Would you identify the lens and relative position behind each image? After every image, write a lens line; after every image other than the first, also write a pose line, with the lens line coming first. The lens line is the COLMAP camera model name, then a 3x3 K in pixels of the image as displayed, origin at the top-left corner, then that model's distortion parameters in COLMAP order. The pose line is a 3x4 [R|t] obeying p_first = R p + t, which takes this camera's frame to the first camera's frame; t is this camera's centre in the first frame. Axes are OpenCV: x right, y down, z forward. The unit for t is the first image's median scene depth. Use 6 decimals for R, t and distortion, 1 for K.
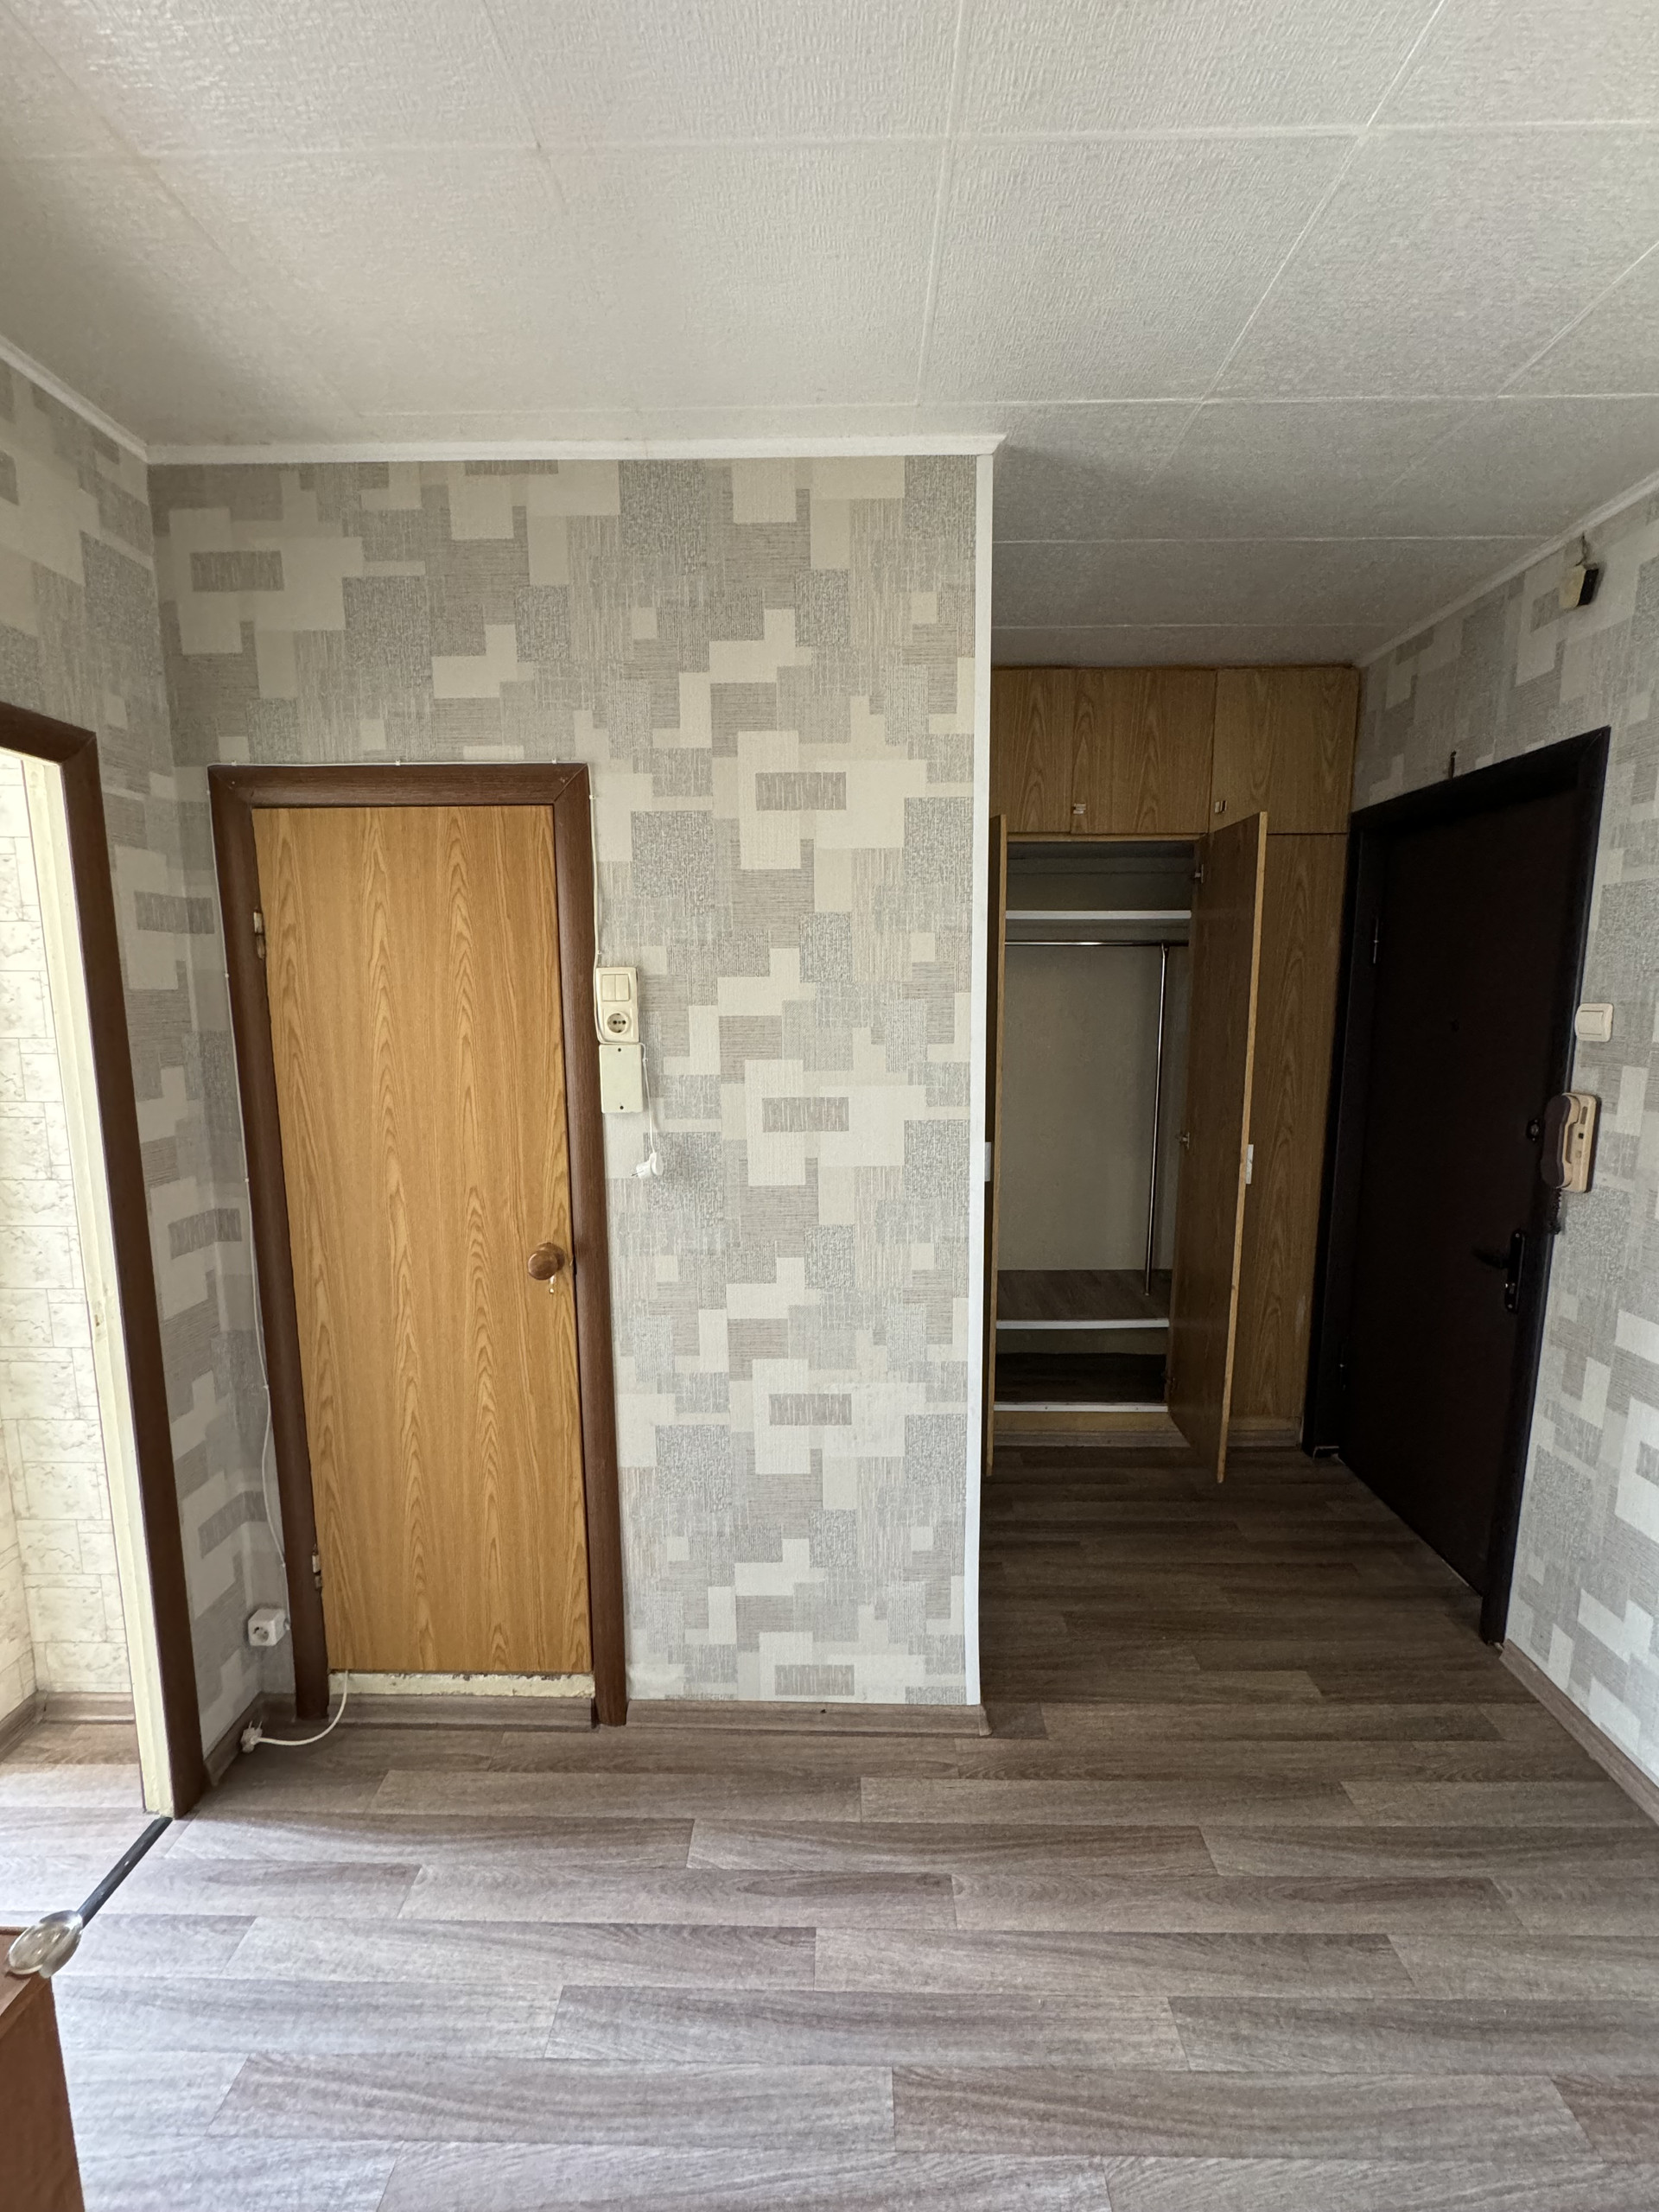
lens RADIAL K [[884.1, 0, 832.9], [0, 884.1, 1101.6], [0, 0, 1]] dist [-0.002915, 0.000562]
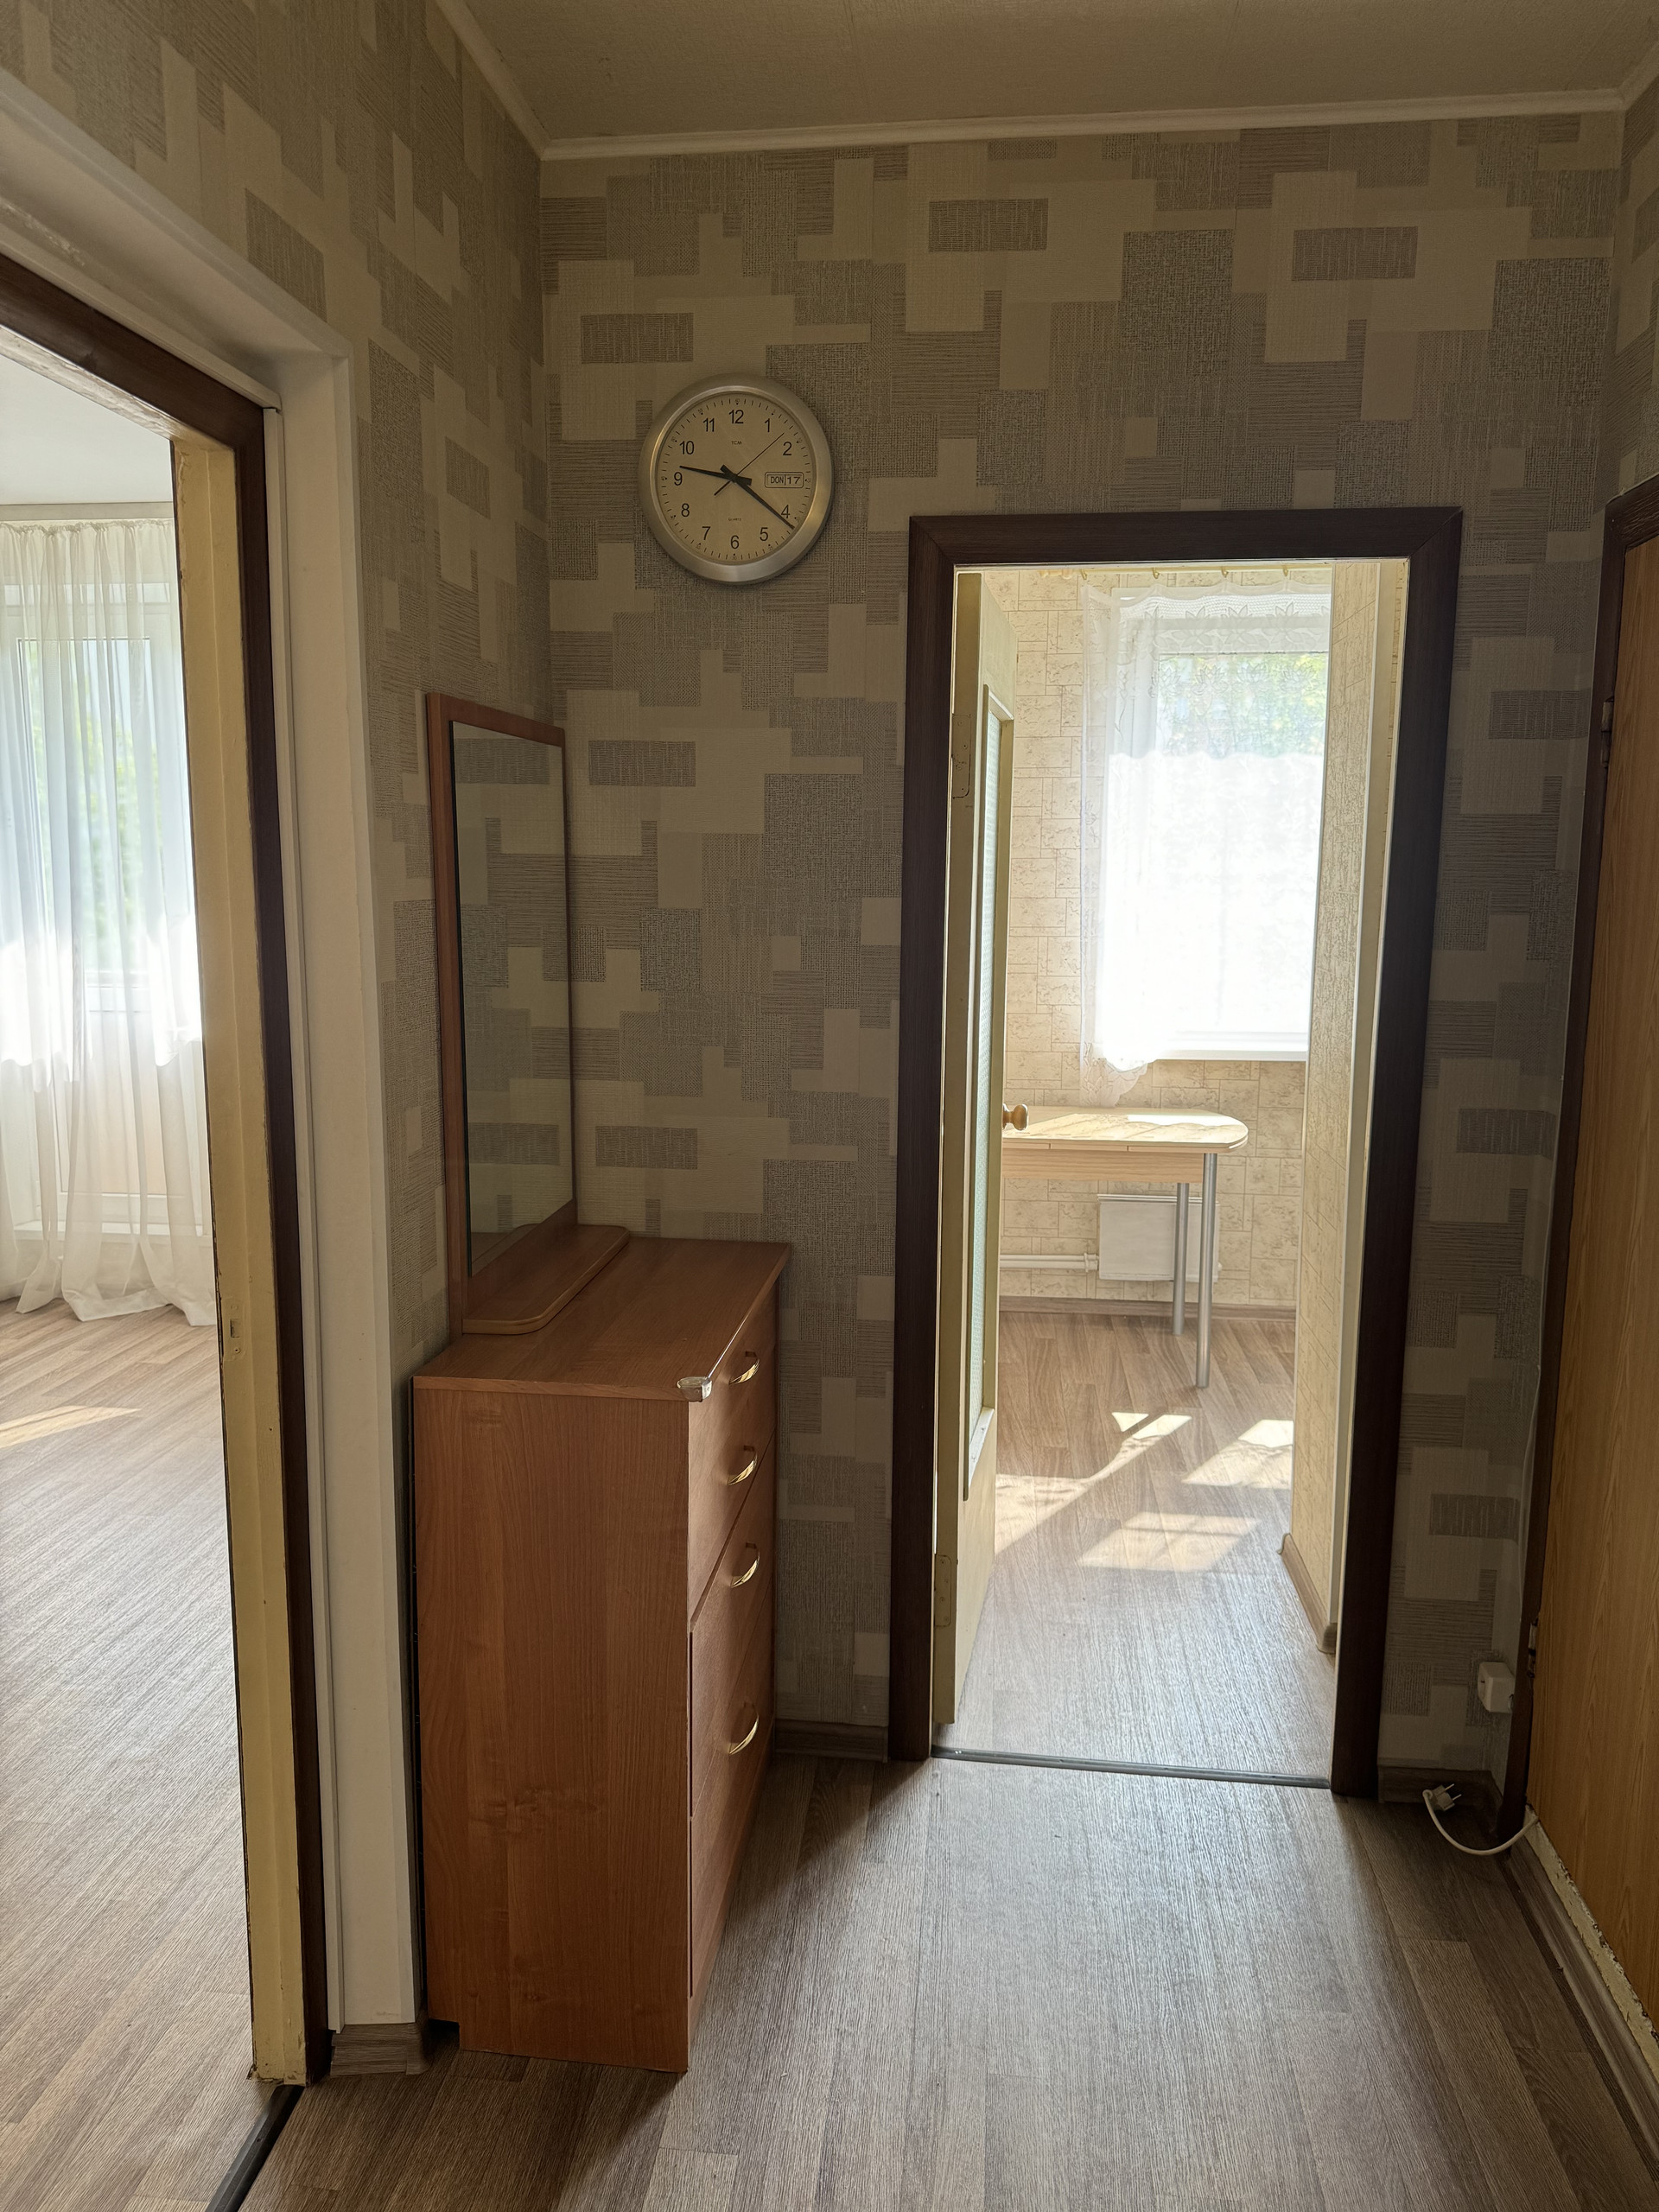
lens RADIAL K [[1534.2, 0, 819.1], [0, 1534.2, 1108.4], [0, 0, 1]] dist [0.045403, -0.055343]
pose [[-0.097065, 0.154741, -0.983175, 0.681950], [-0.135007, 0.976662, 0.167044, -0.017976], [0.986079, 0.148950, -0.073908, 0.521837]]
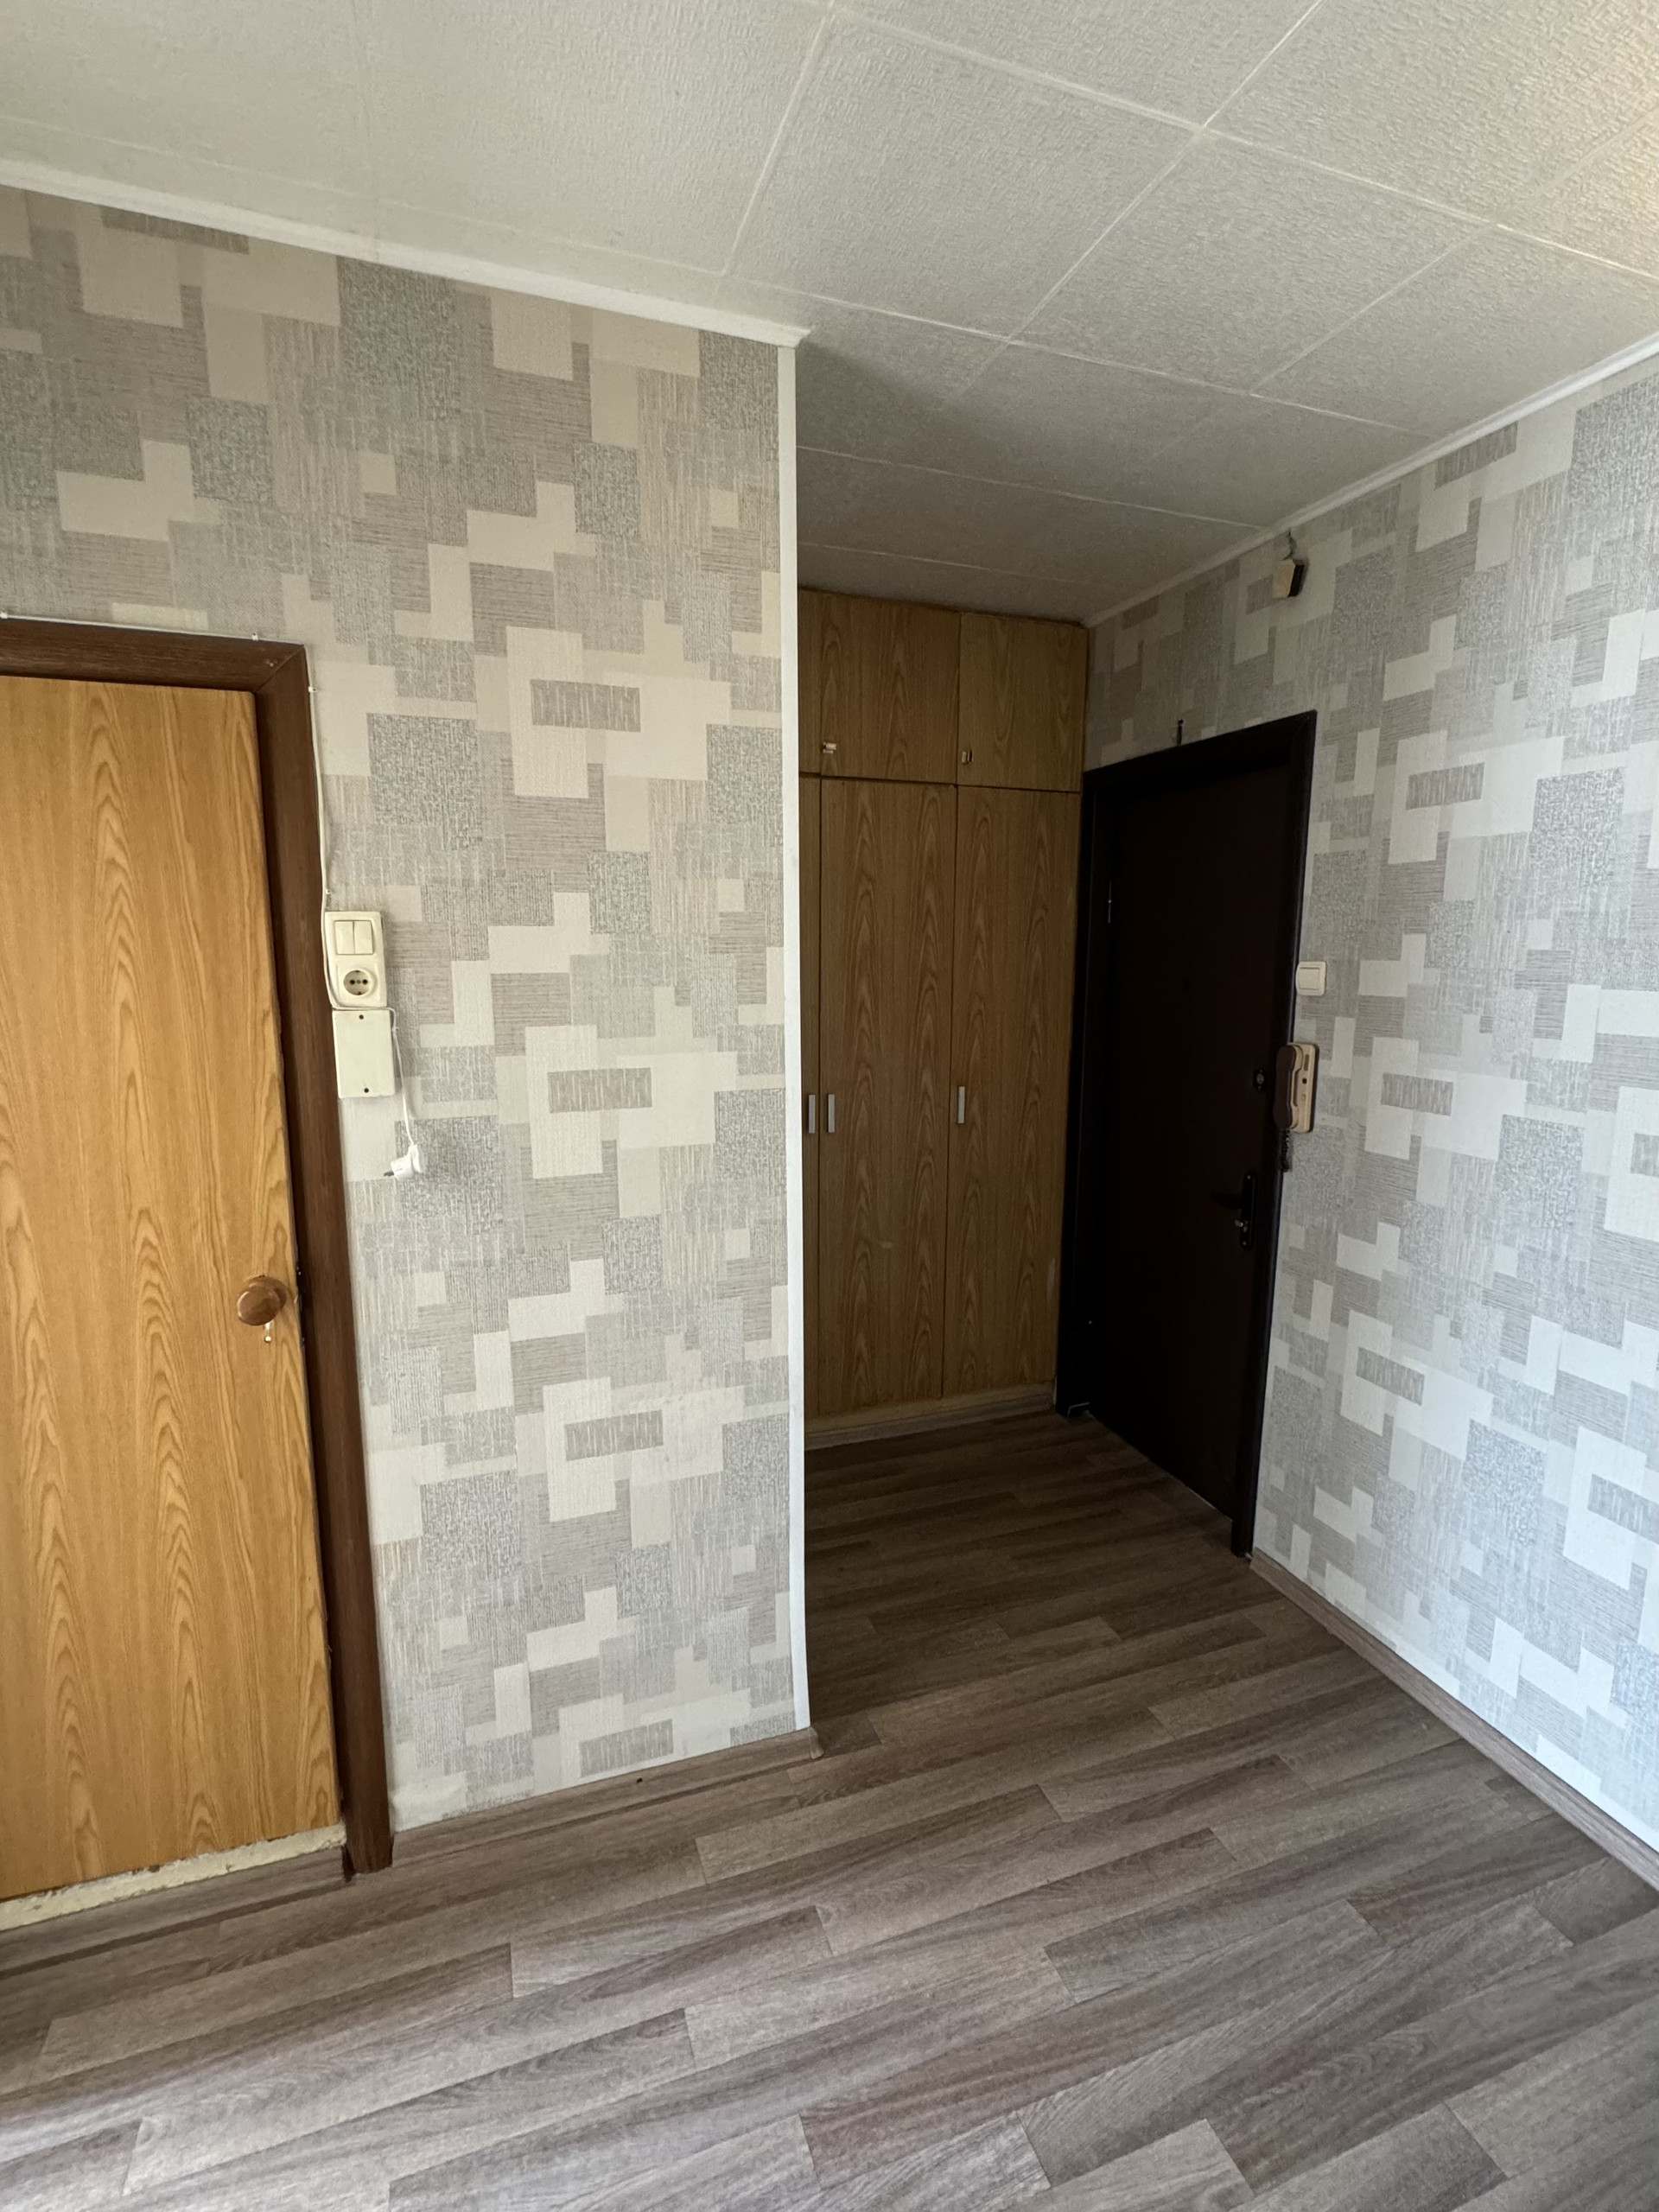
lens RADIAL K [[1040.4, 0, 835.8], [0, 1040.4, 1102.4], [0, 0, 1]] dist [0.000170, -0.001352]
pose [[0.934810, -0.045429, 0.352231, -0.179019], [0.039143, 0.998922, 0.024953, 0.010807], [-0.352985, -0.009538, 0.935580, -0.015404]]
